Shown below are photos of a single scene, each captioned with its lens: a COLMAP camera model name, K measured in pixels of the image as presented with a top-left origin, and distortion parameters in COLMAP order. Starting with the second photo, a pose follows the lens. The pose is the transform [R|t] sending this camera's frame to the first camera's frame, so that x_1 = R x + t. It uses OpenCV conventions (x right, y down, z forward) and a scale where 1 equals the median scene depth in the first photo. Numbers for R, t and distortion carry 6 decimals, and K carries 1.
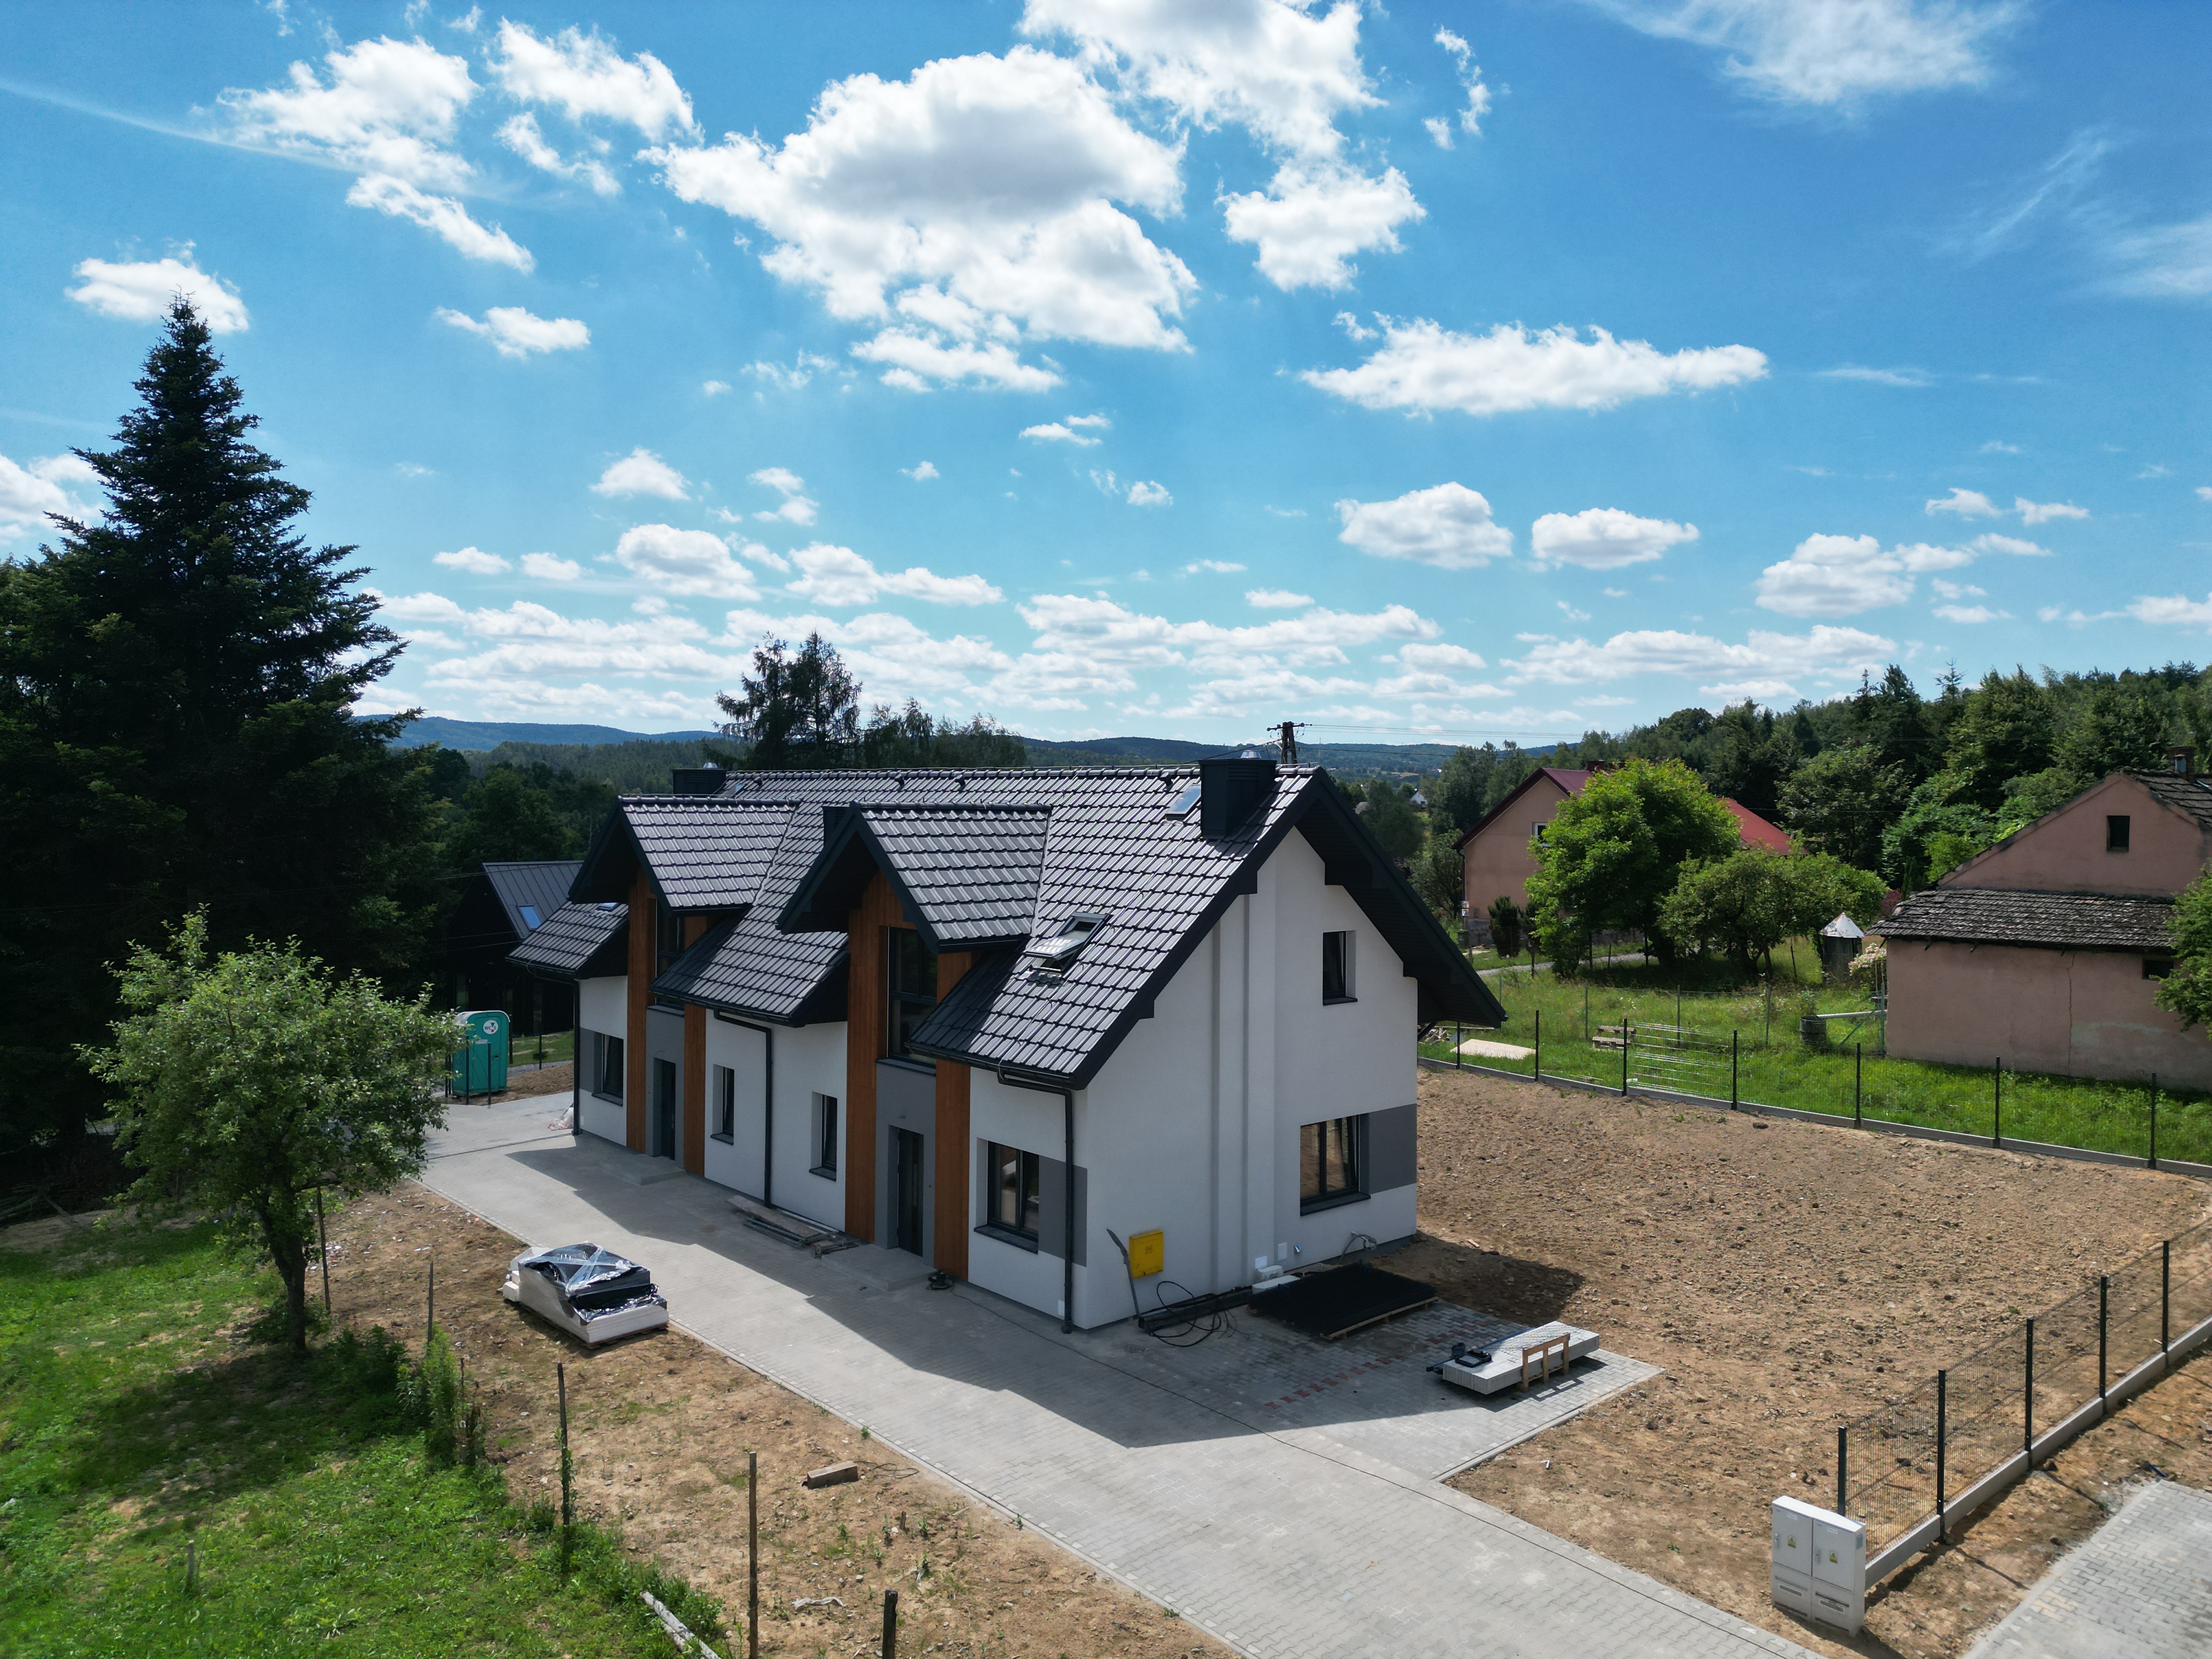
lens RADIAL K [[1534.4, 0, 1106.0], [0, 1534.4, 829.5], [0, 0, 1]] dist [0.018487, -0.000559]
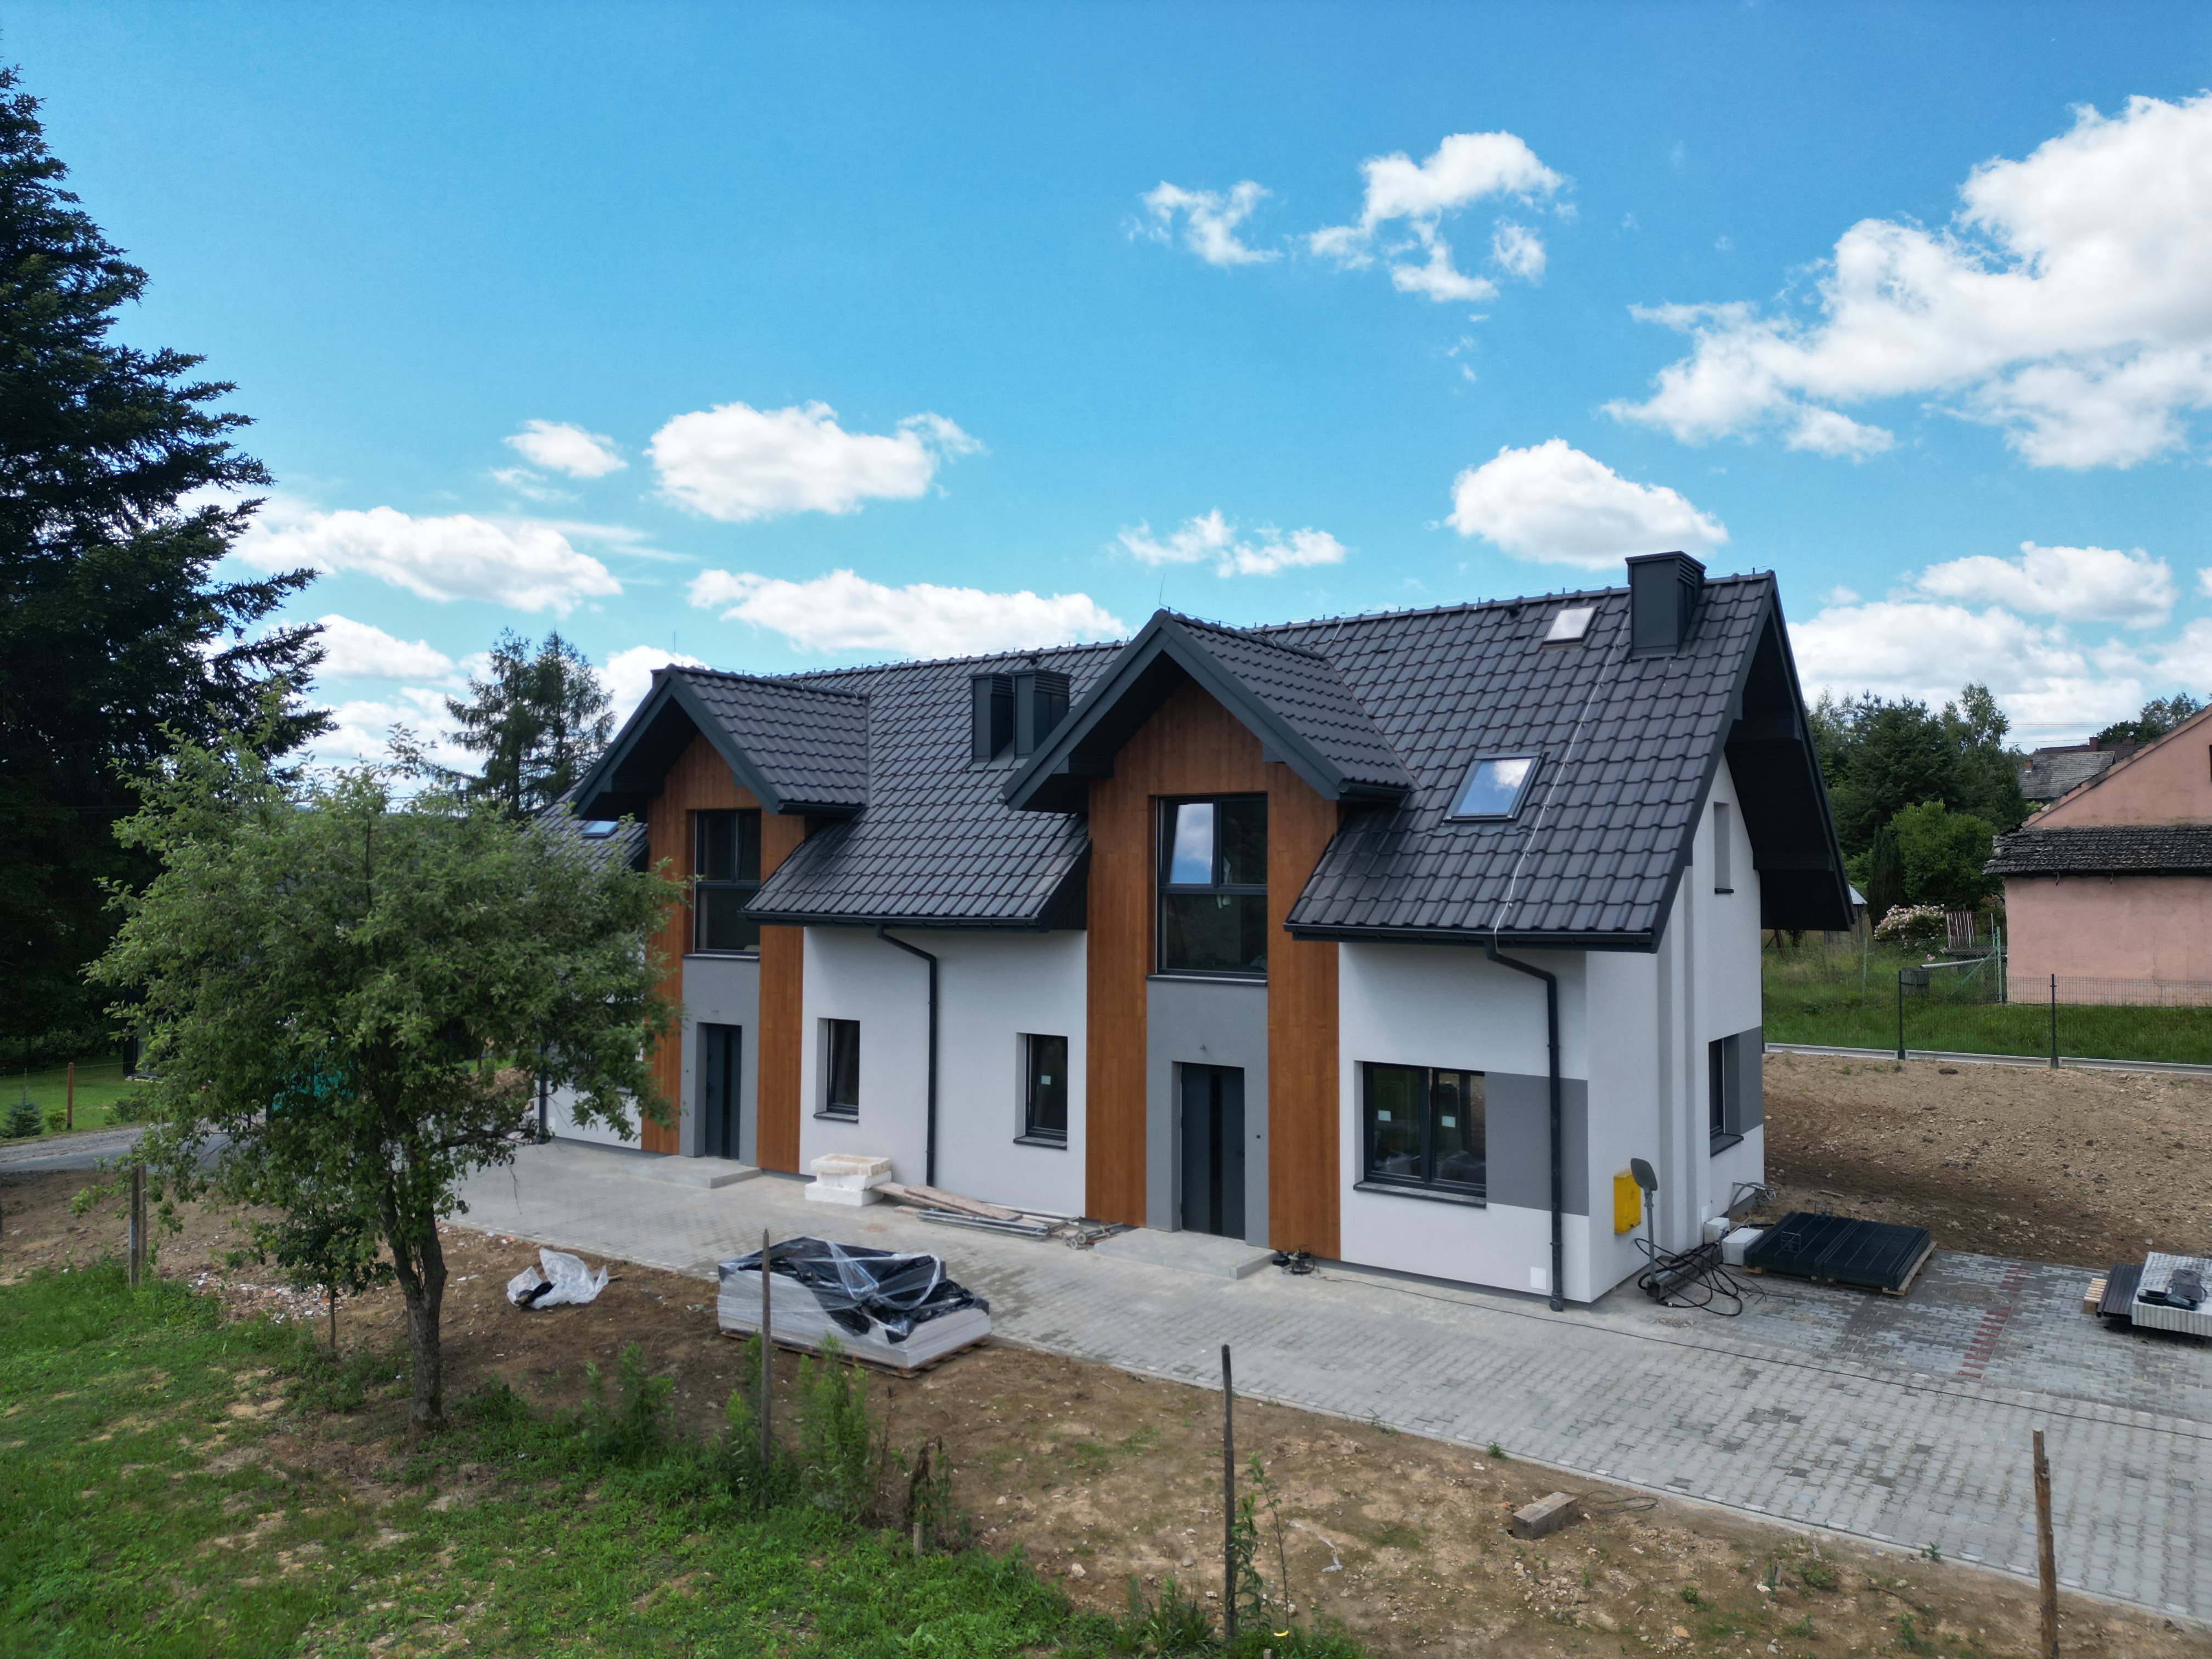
lens RADIAL K [[1578.8, 0, 1135.3], [0, 1578.8, 795.5], [0, 0, 1]] dist [0.032294, 0.001148]
pose [[0.977457, 0.003718, 0.211103, -0.301154], [0.008554, 0.998327, -0.057187, 0.103044], [-0.210962, 0.057704, 0.975790, 0.246155]]
